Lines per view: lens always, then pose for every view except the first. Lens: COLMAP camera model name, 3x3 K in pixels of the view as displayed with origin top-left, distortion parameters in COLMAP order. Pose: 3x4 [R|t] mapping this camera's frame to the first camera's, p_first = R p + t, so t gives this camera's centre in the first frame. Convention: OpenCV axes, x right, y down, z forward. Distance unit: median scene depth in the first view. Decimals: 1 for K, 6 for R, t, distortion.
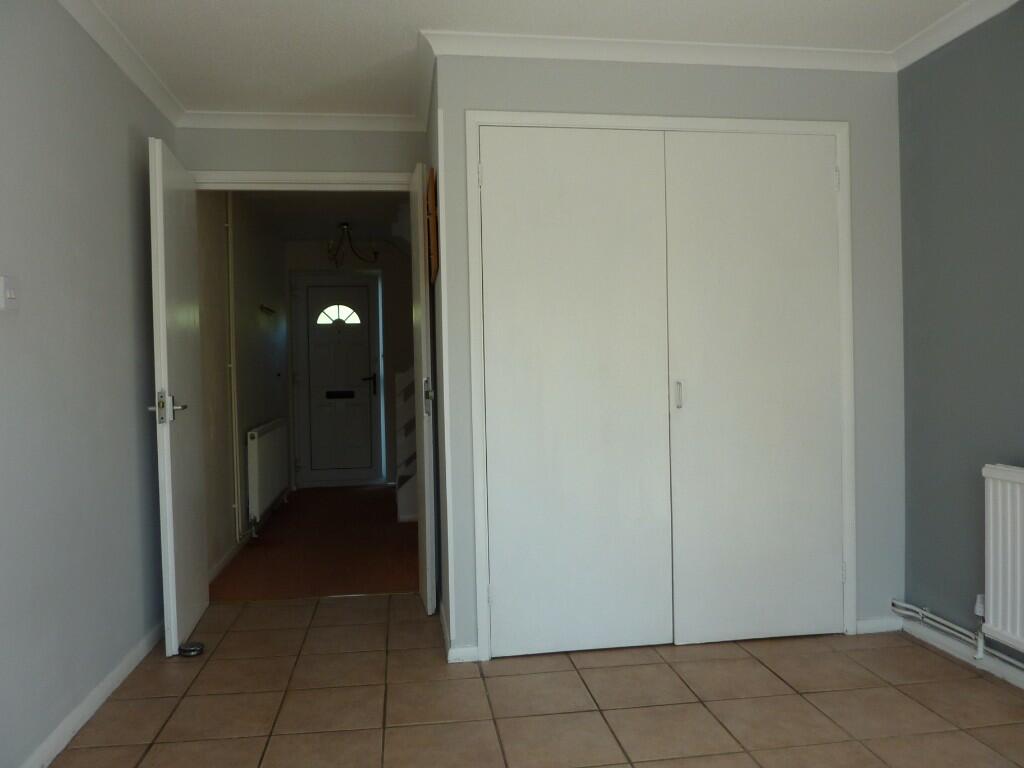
lens RADIAL K [[785.3, 0, 512.1], [0, 785.3, 379.6], [0, 0, 1]] dist [-0.027045, 0.001861]
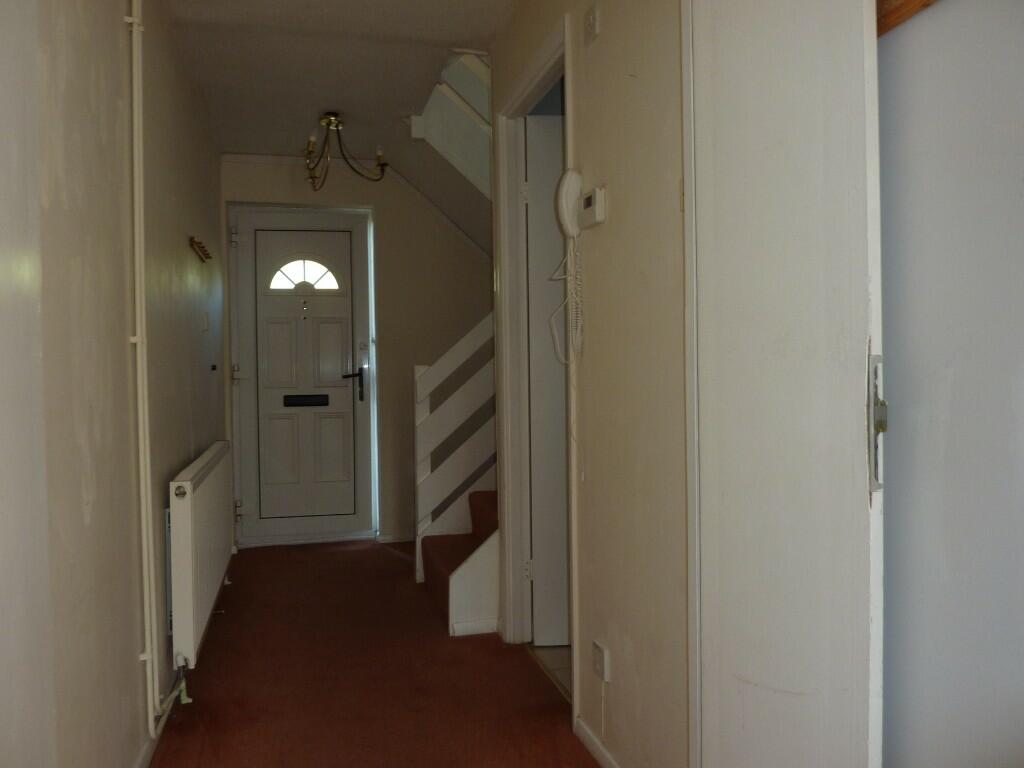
lens RADIAL K [[785.3, 0, 488.1], [0, 785.3, 376.7], [0, 0, 1]] dist [-0.027045, 0.001861]
pose [[0.995824, 0.002274, 0.091263, -0.189732], [-0.001634, 0.999974, -0.007085, 0.006022], [-0.091277, 0.006906, 0.995802, 0.510795]]
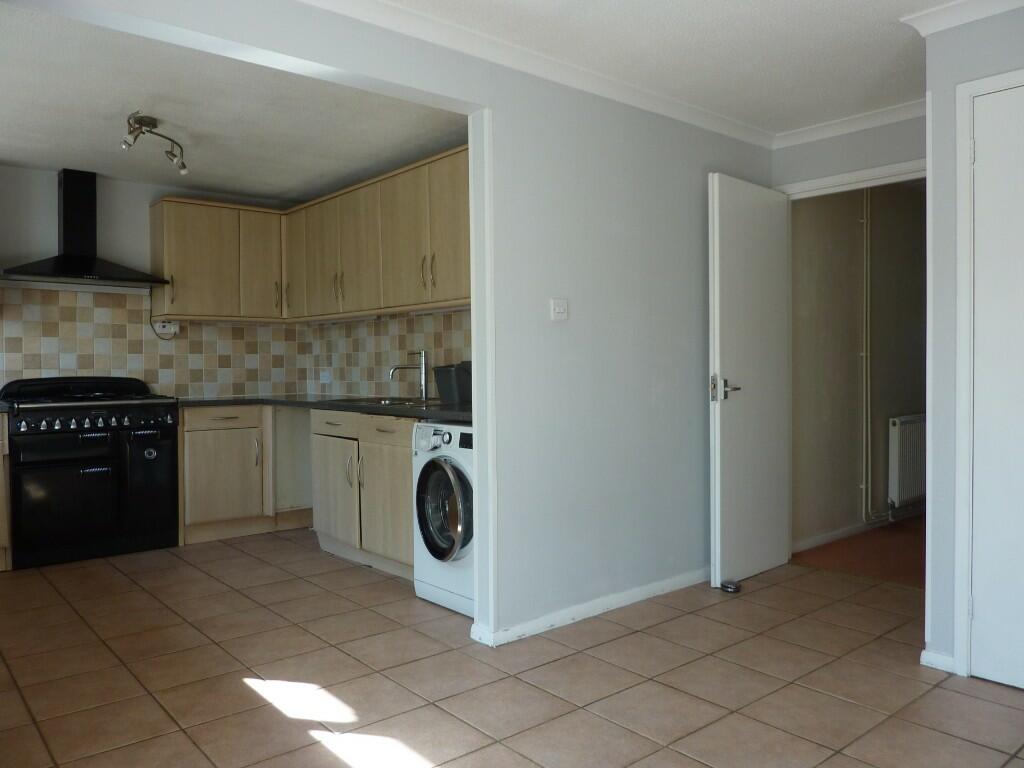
lens RADIAL K [[785.3, 0, 511.9], [0, 785.3, 379.7], [0, 0, 1]] dist [-0.027045, 0.001861]
pose [[0.532492, 0.035894, -0.845674, 0.264675], [-0.017996, 0.999355, 0.031085, -0.006821], [0.846244, -0.001334, 0.532794, 0.033570]]
